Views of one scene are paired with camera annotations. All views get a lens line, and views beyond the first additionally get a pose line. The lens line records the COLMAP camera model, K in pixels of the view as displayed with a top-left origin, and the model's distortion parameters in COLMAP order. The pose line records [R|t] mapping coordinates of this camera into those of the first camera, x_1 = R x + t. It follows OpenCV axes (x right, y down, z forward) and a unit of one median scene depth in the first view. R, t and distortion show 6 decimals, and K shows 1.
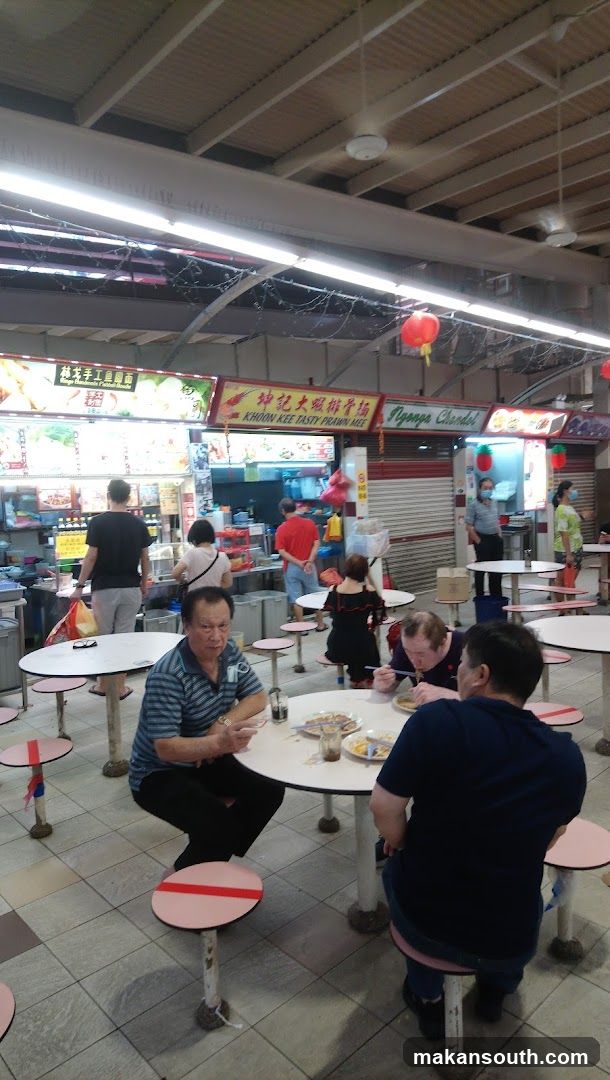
lens RADIAL K [[648.5, 0, 307.2], [0, 648.5, 559.4], [0, 0, 1]] dist [0.131713, -0.223034]
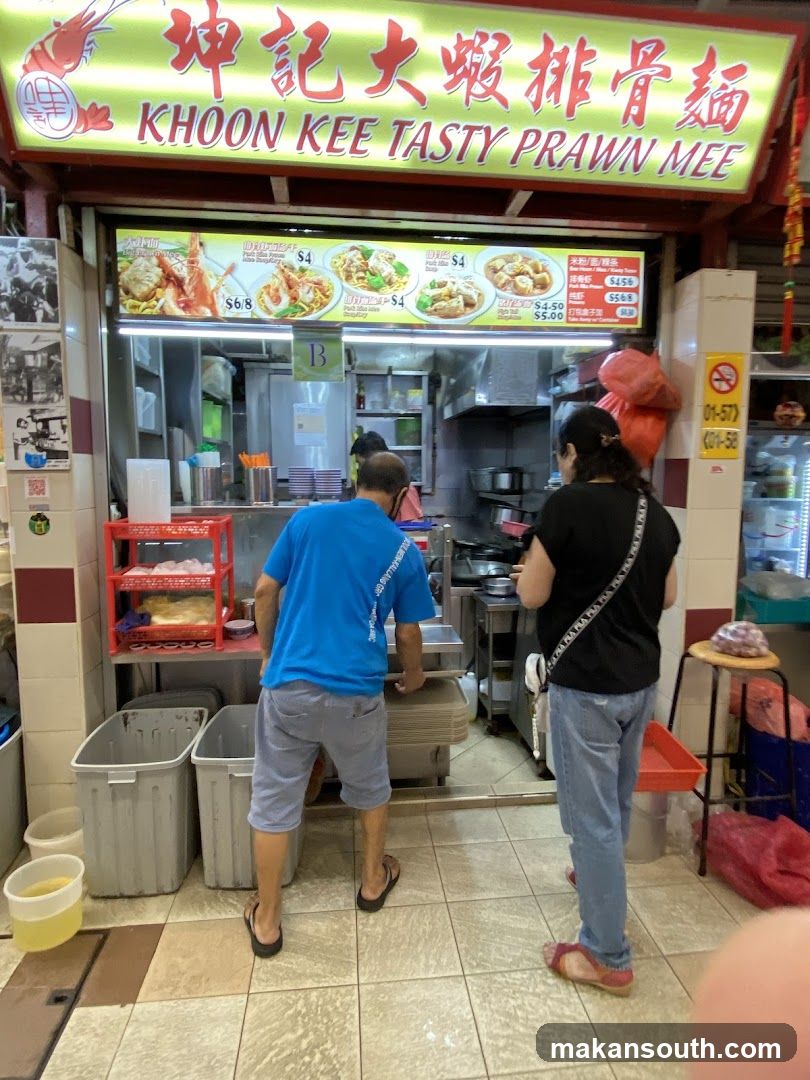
lens RADIAL K [[621.7, 0, 416.1], [0, 621.7, 536.2], [0, 0, 1]] dist [0.044436, -0.045104]
pose [[0.805320, 0.113138, -0.581944, 0.159043], [-0.101054, 0.993452, 0.053299, -0.061139], [0.584164, 0.015885, 0.811480, 0.759139]]
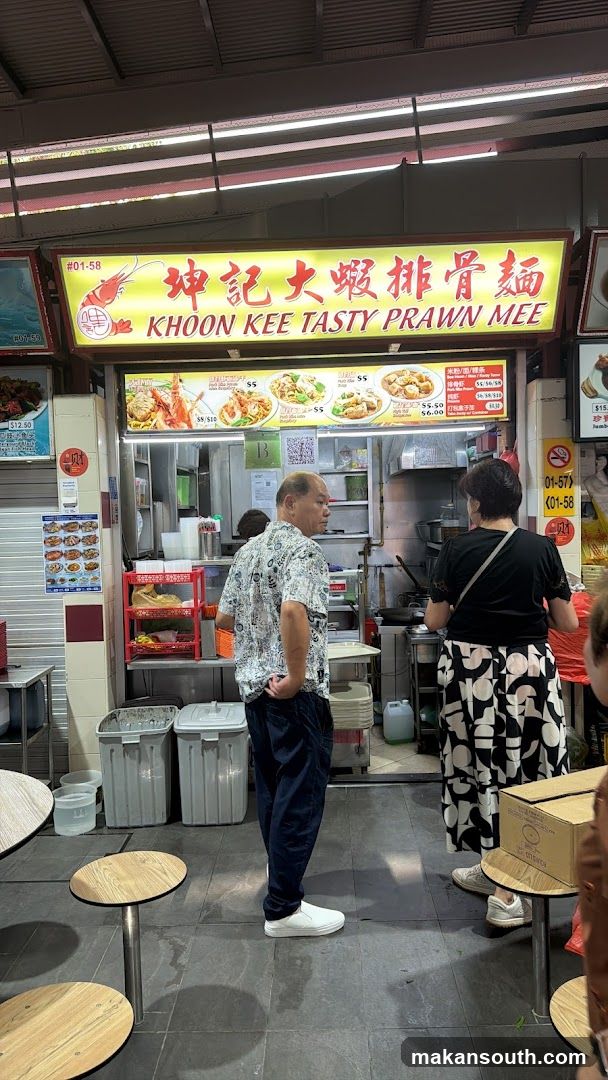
lens RADIAL K [[777.3, 0, 304.0], [0, 777.3, 540.0], [0, 0, 1]] dist [0.196102, -0.459730]
pose [[0.721364, 0.049421, -0.690790, 0.333502], [-0.073705, 0.997264, -0.005621, -0.067156], [0.688623, 0.054969, 0.723033, 0.607573]]
